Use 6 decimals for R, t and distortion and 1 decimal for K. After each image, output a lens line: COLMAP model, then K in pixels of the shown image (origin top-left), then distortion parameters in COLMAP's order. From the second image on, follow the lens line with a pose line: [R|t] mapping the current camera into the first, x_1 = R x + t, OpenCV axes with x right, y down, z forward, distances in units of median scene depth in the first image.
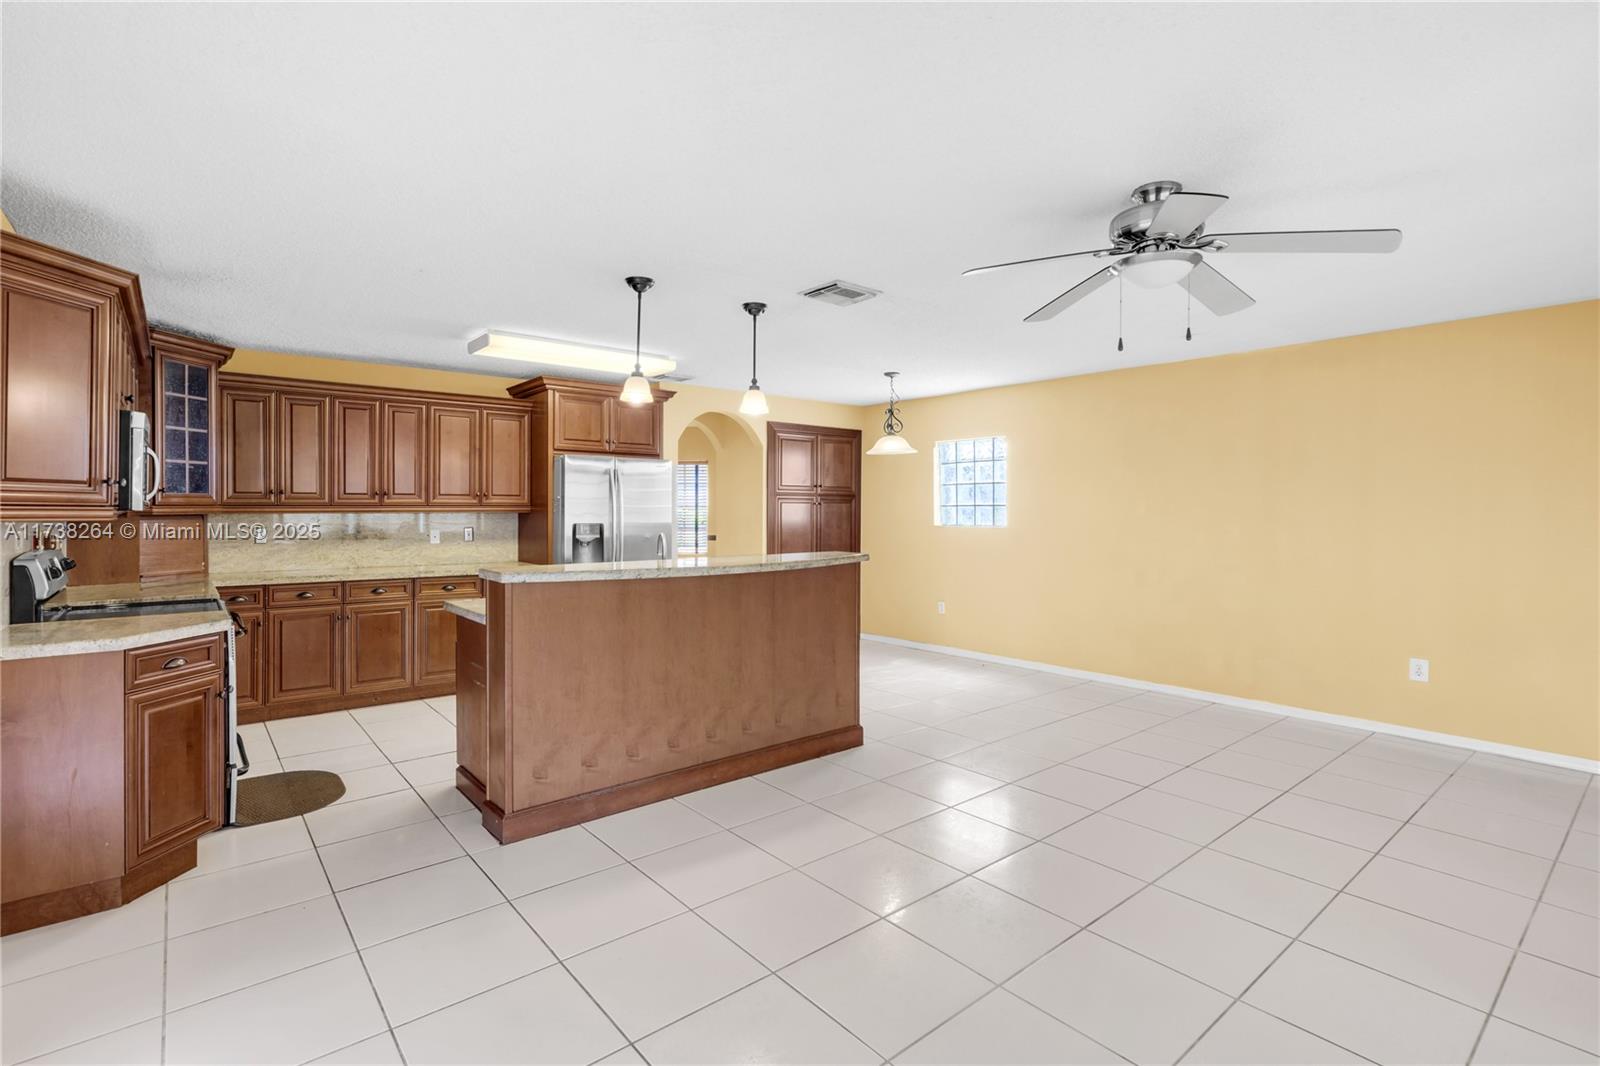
lens RADIAL K [[745.9, 0, 784.3], [0, 745.9, 509.7], [0, 0, 1]] dist [0.002290, 0.000020]
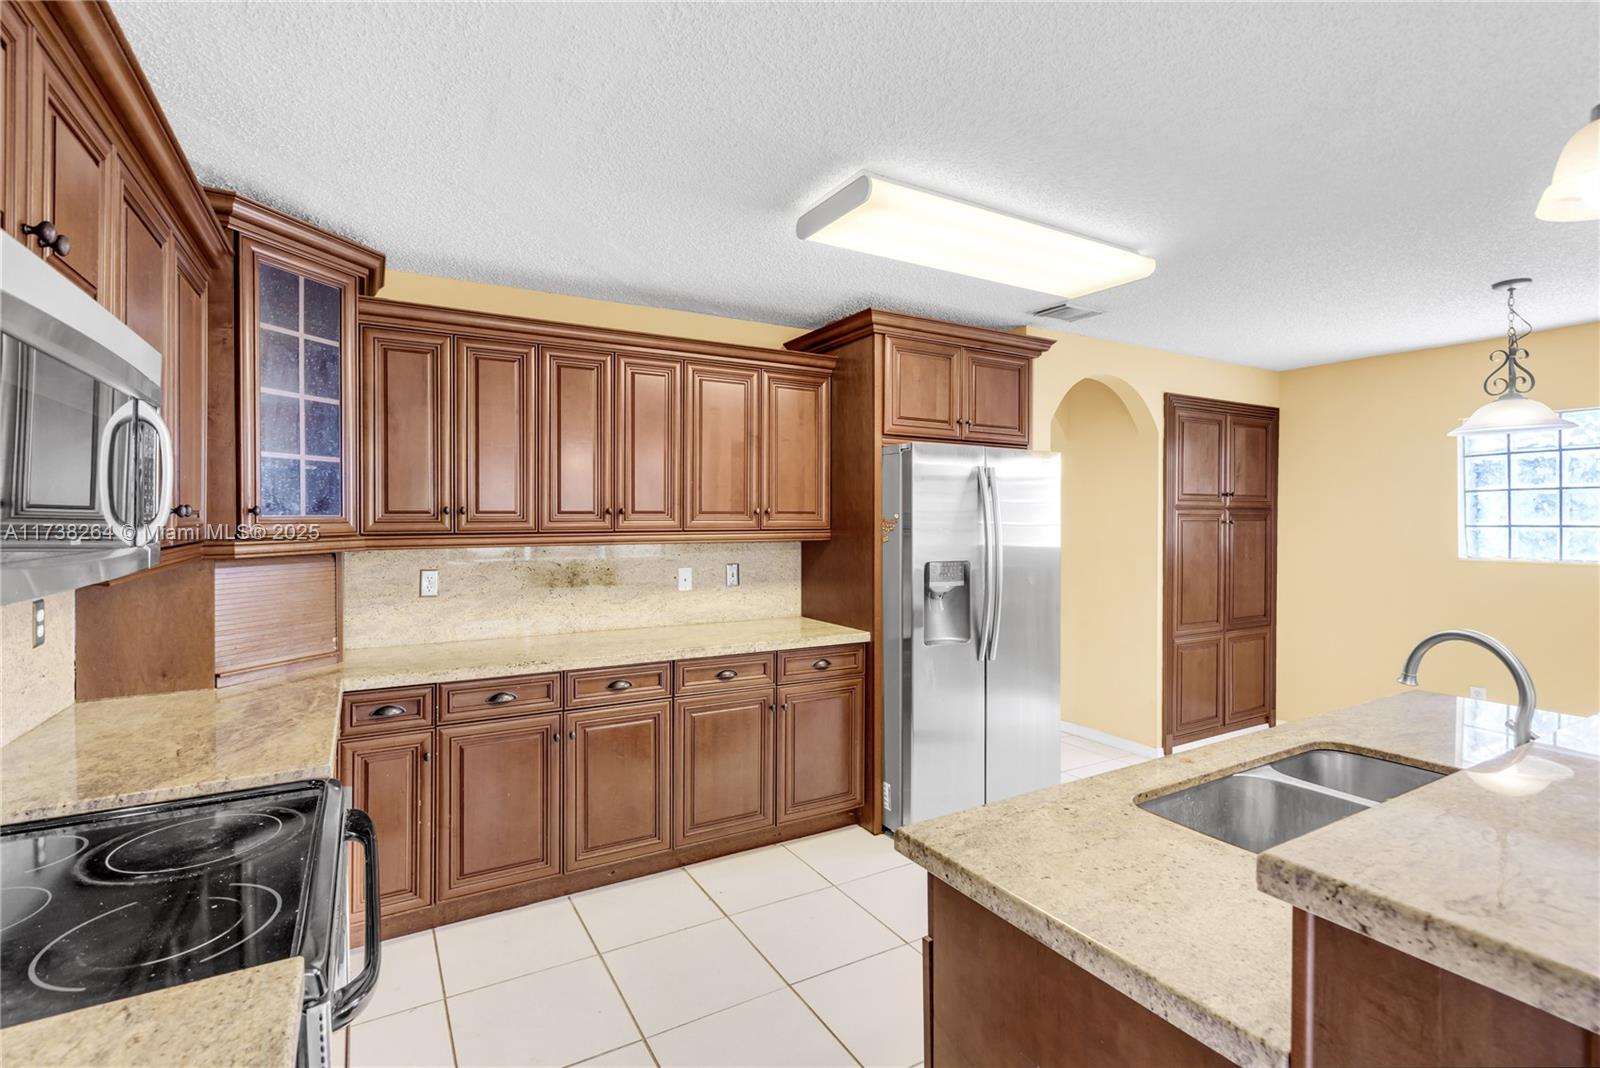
lens RADIAL K [[725.3, 0, 795.9], [0, 725.3, 516.4], [0, 0, 1]] dist [-0.002053, -0.000459]
pose [[0.988918, -0.001005, -0.148460, -0.322456], [0.000899, 0.999999, -0.000777, -0.017886], [0.148460, 0.000635, 0.988918, 0.467079]]
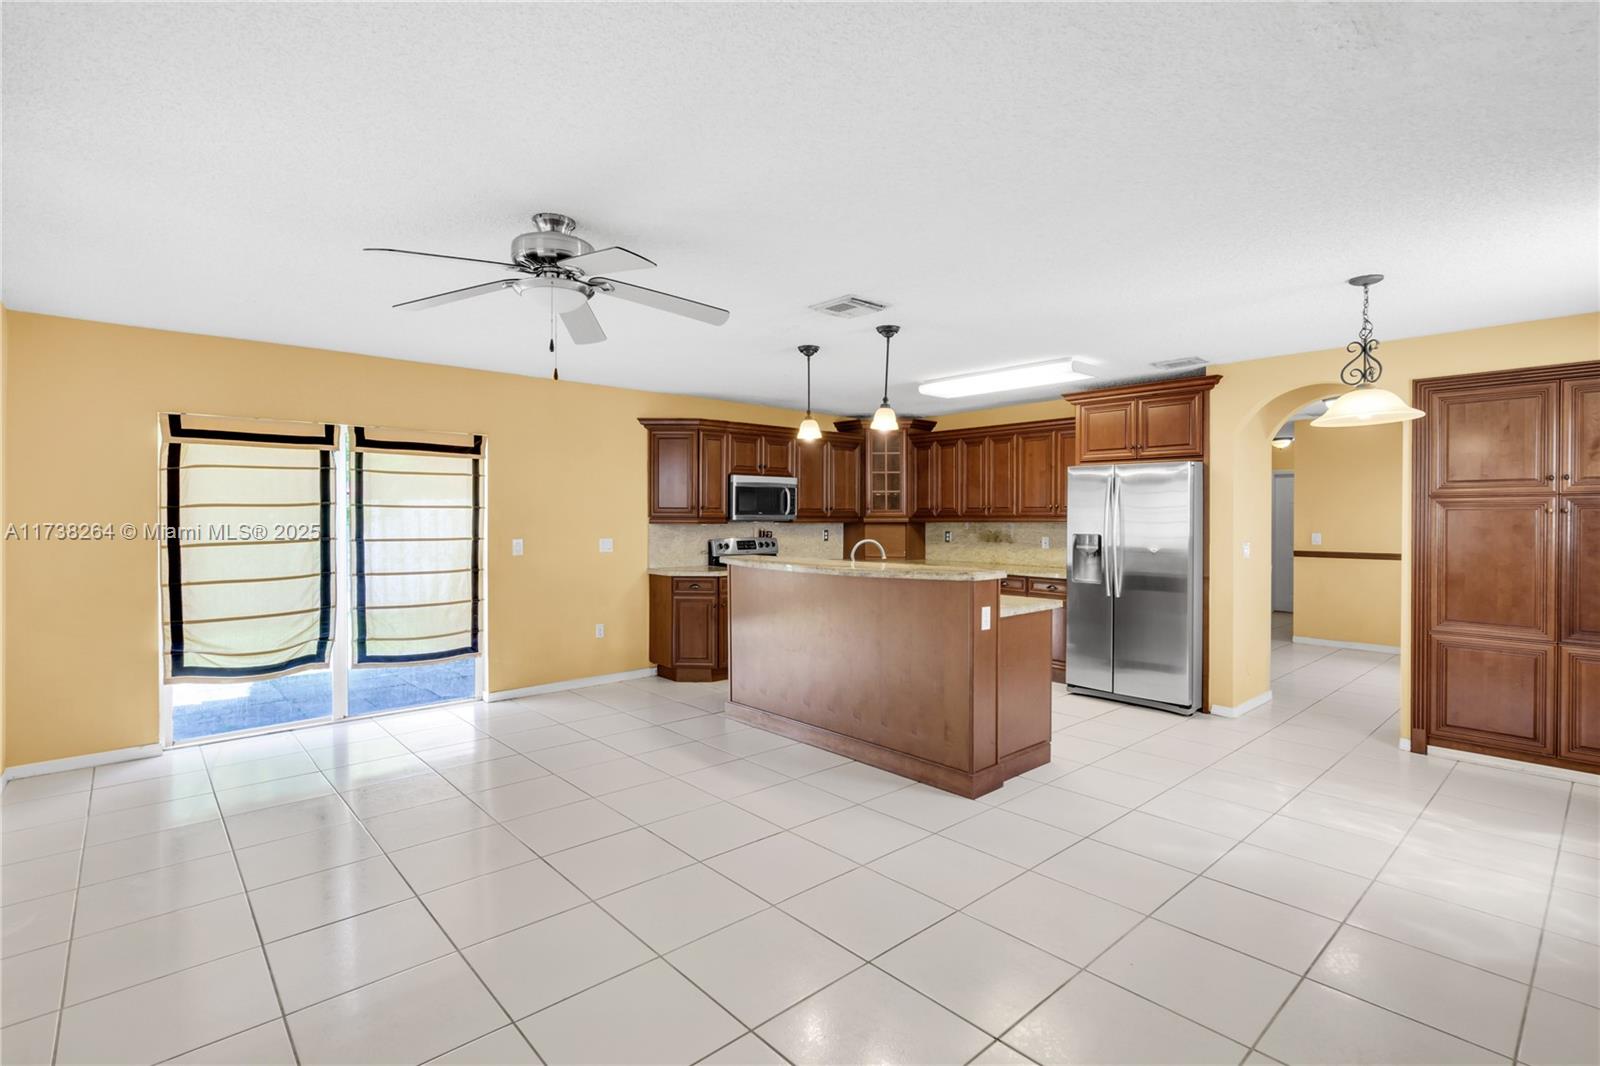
lens RADIAL K [[725.3, 0, 795.9], [0, 725.3, 515.4], [0, 0, 1]] dist [-0.002053, -0.000459]
pose [[0.041521, -0.003254, -0.999132, 0.744890], [-0.000593, 0.999994, -0.003281, -0.003158], [0.999137, 0.000729, 0.041519, 0.629144]]
